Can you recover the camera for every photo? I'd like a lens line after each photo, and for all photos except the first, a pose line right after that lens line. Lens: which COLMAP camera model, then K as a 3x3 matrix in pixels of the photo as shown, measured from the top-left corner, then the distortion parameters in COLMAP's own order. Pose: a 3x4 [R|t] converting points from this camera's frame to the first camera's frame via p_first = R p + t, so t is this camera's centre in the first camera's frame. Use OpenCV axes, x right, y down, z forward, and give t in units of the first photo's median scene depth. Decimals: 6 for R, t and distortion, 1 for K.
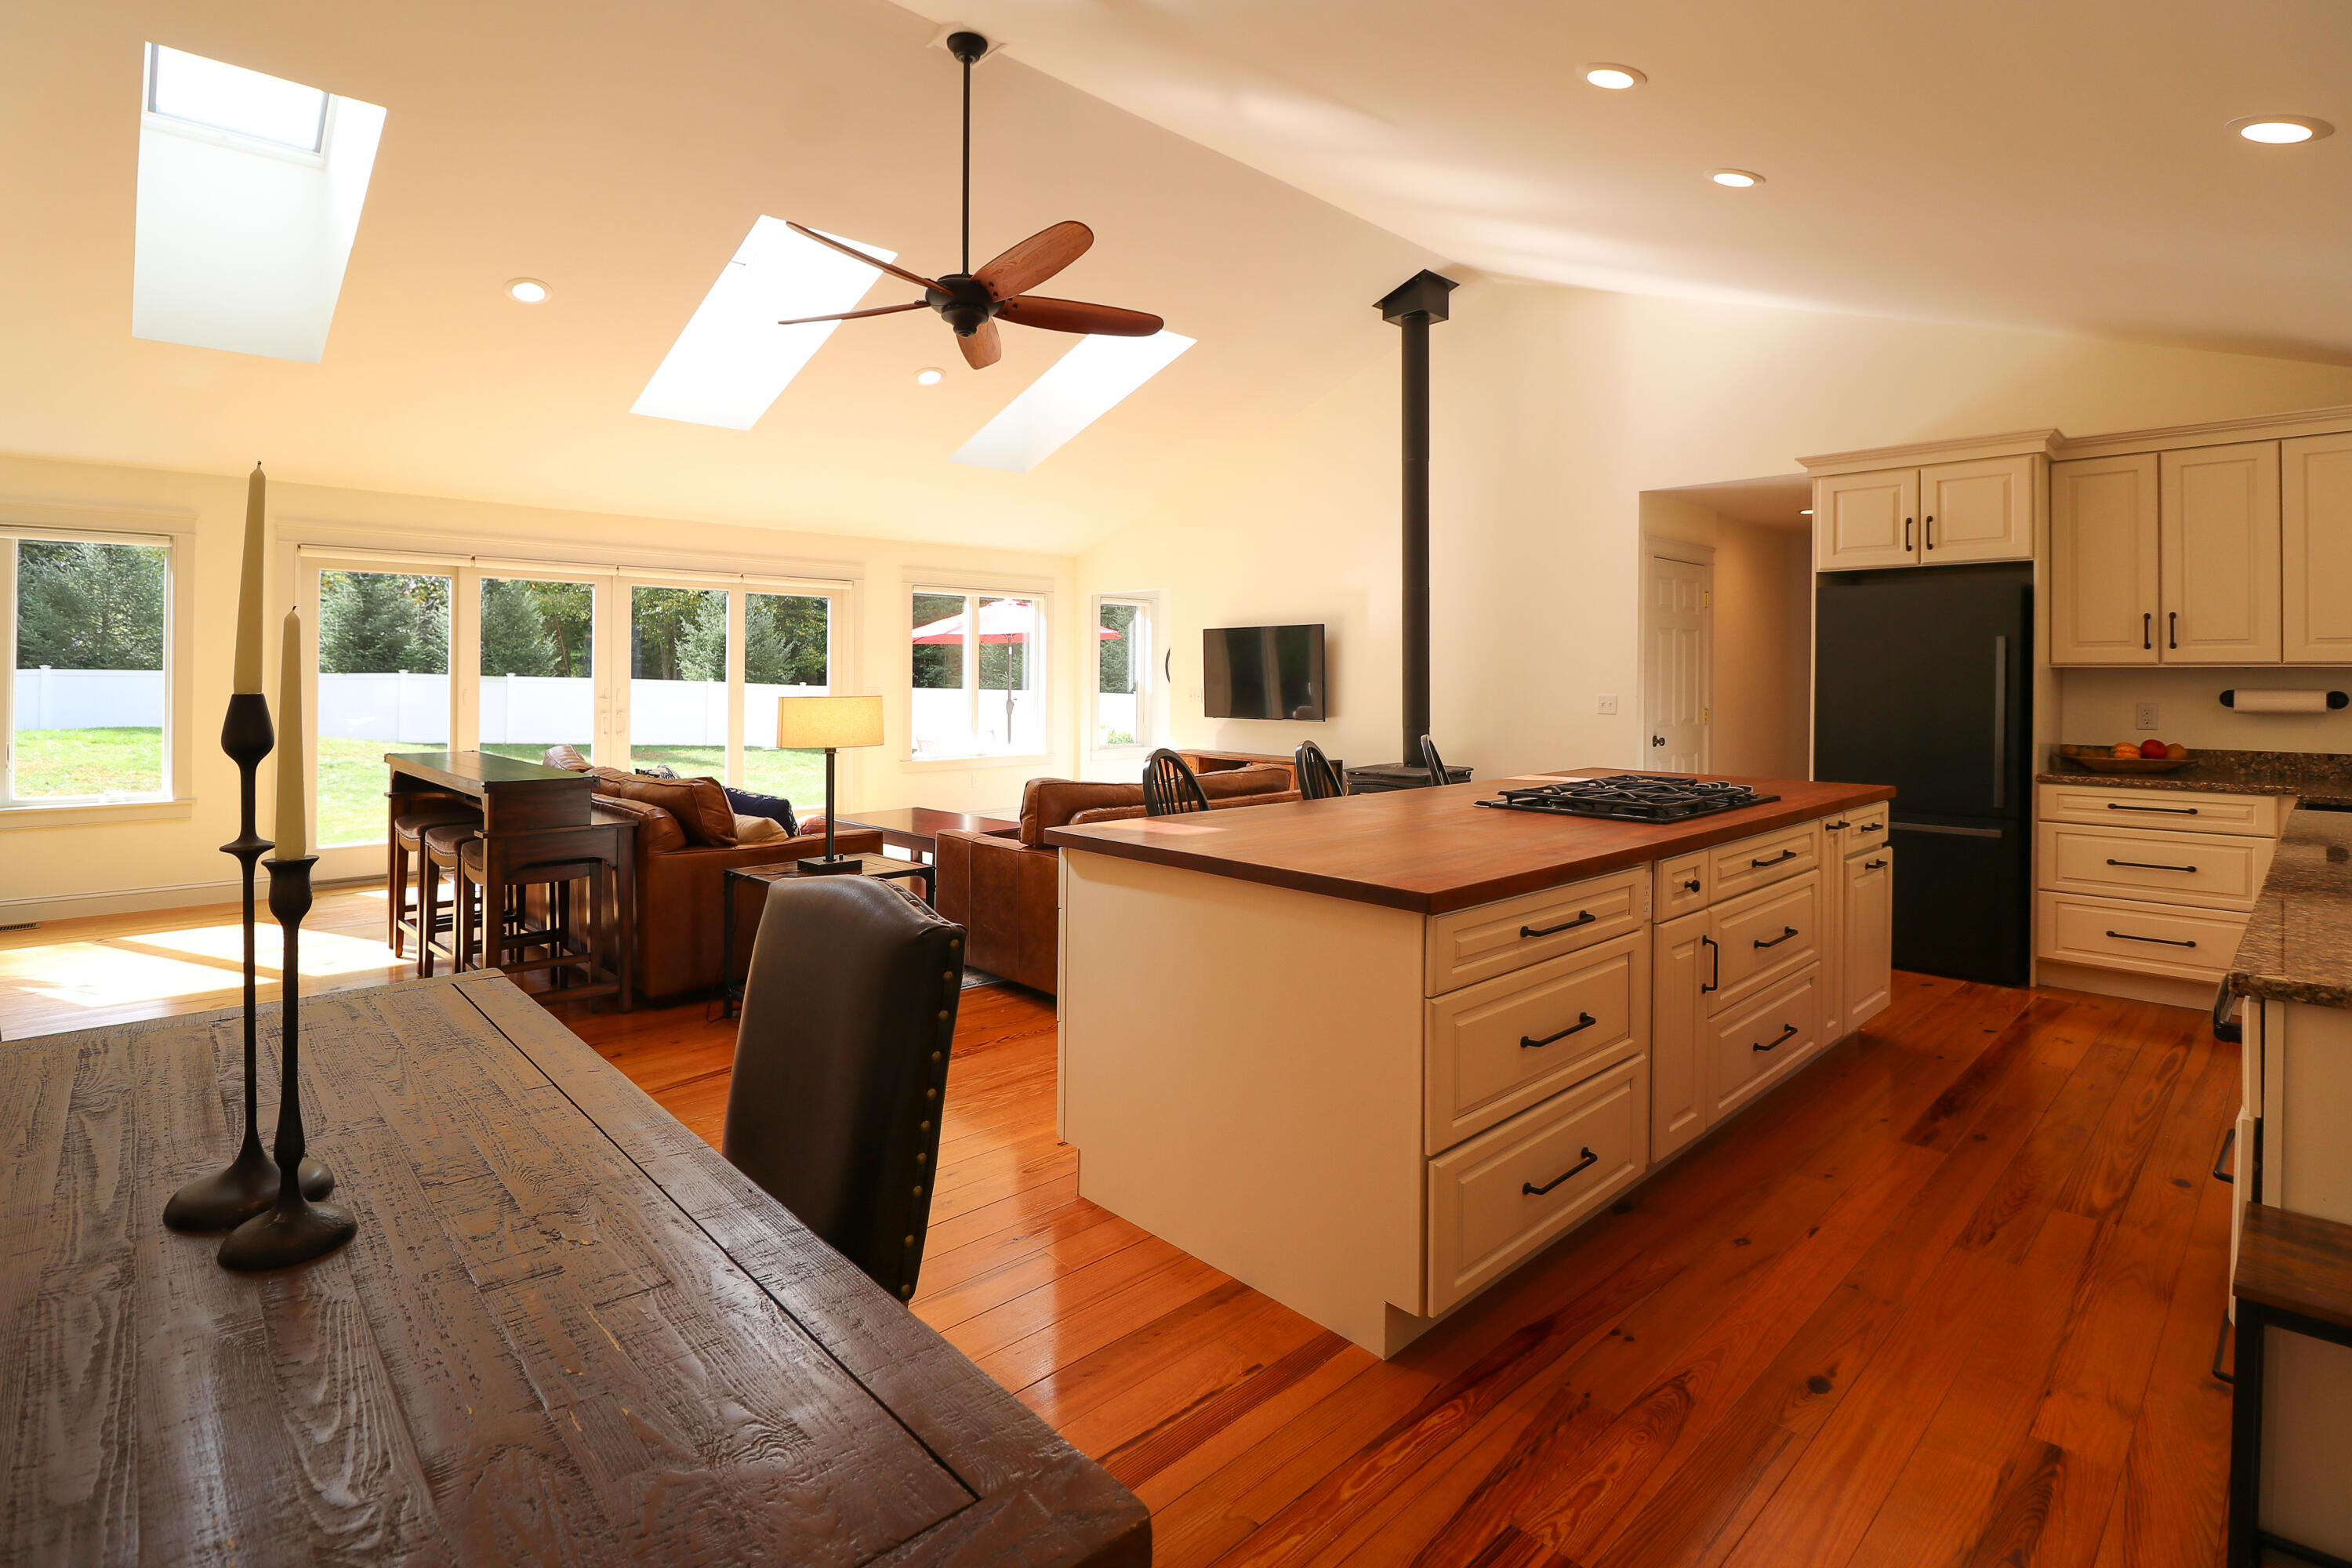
lens RADIAL K [[1127.4, 0, 1143.1], [0, 1127.4, 679.5], [0, 0, 1]] dist [-0.027915, -0.000615]
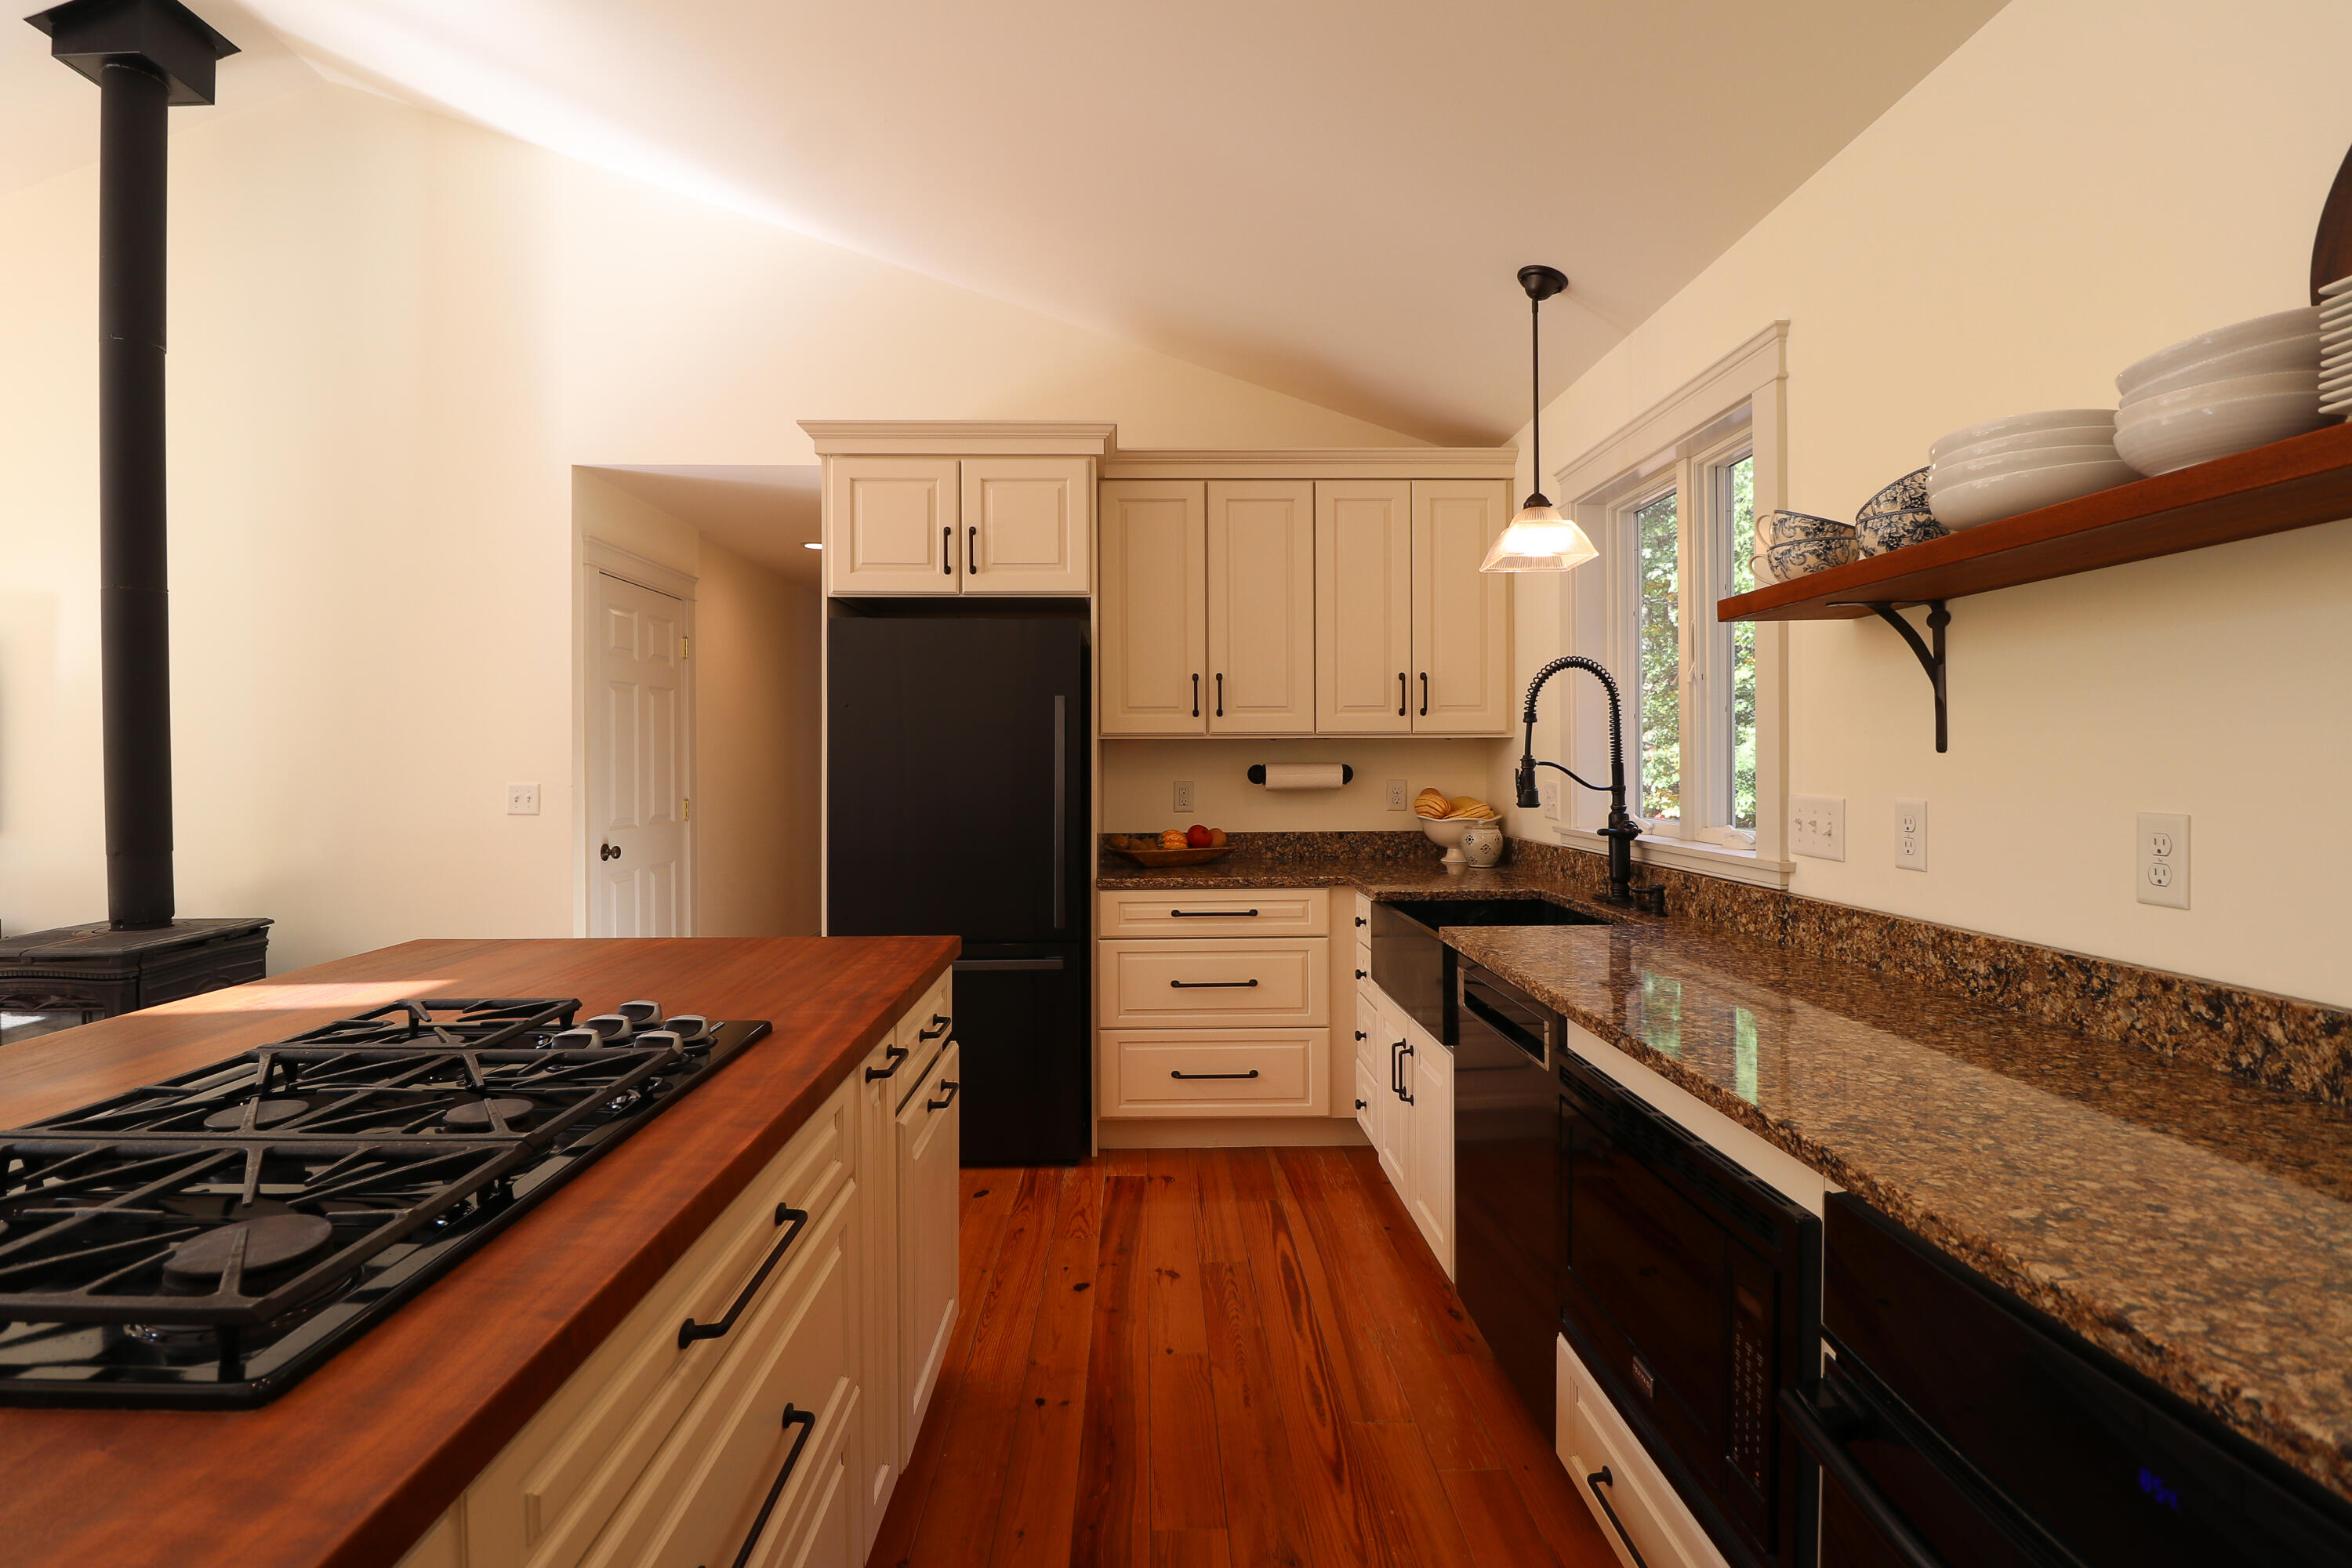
lens RADIAL K [[1102.0, 0, 1169.1], [0, 1102.0, 756.8], [0, 0, 1]] dist [0.001100, -0.013632]
pose [[0.659814, -0.006670, 0.751399, 0.269862], [0.009583, 0.999954, 0.000462, 0.002007], [-0.751367, 0.006895, 0.659848, 0.458826]]
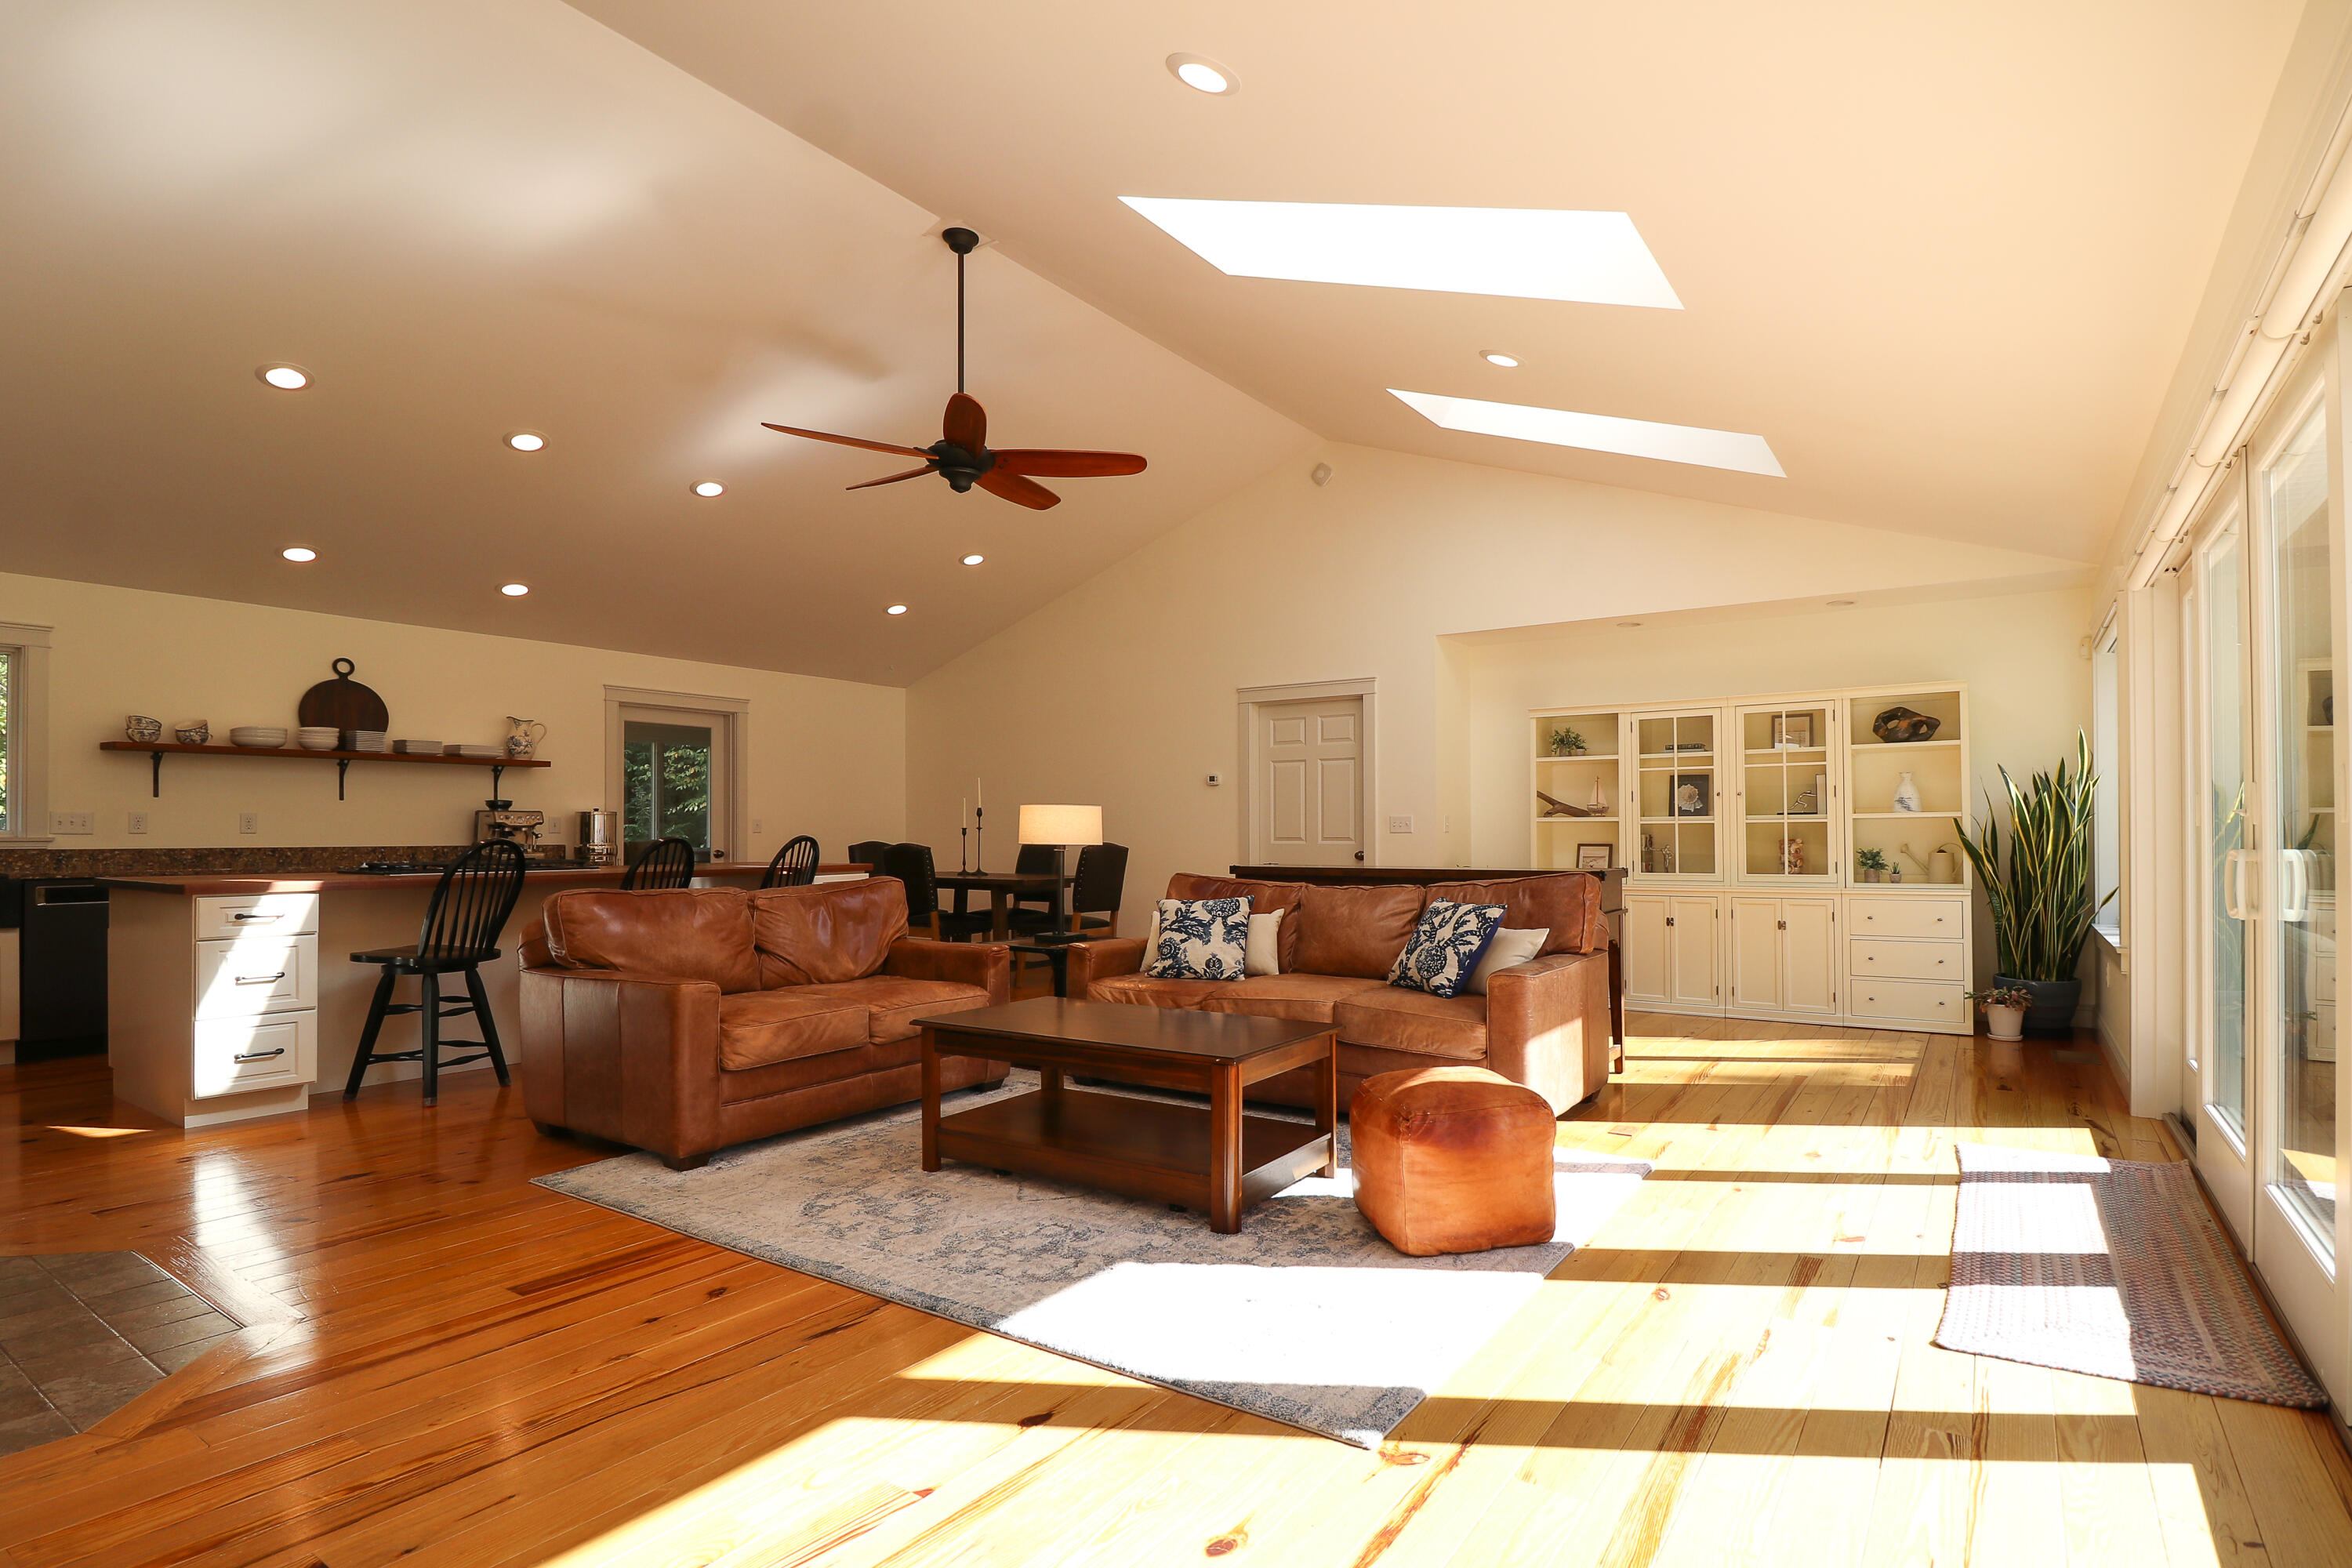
lens RADIAL K [[1151.2, 0, 1236.9], [0, 1151.2, 822.4], [0, 0, 1]] dist [0.003370, -0.016129]
pose [[-0.969749, -0.007437, -0.243990, -0.154856], [-0.005201, 0.999938, -0.009807, 0.038342], [0.244048, -0.008242, -0.969728, 2.080158]]
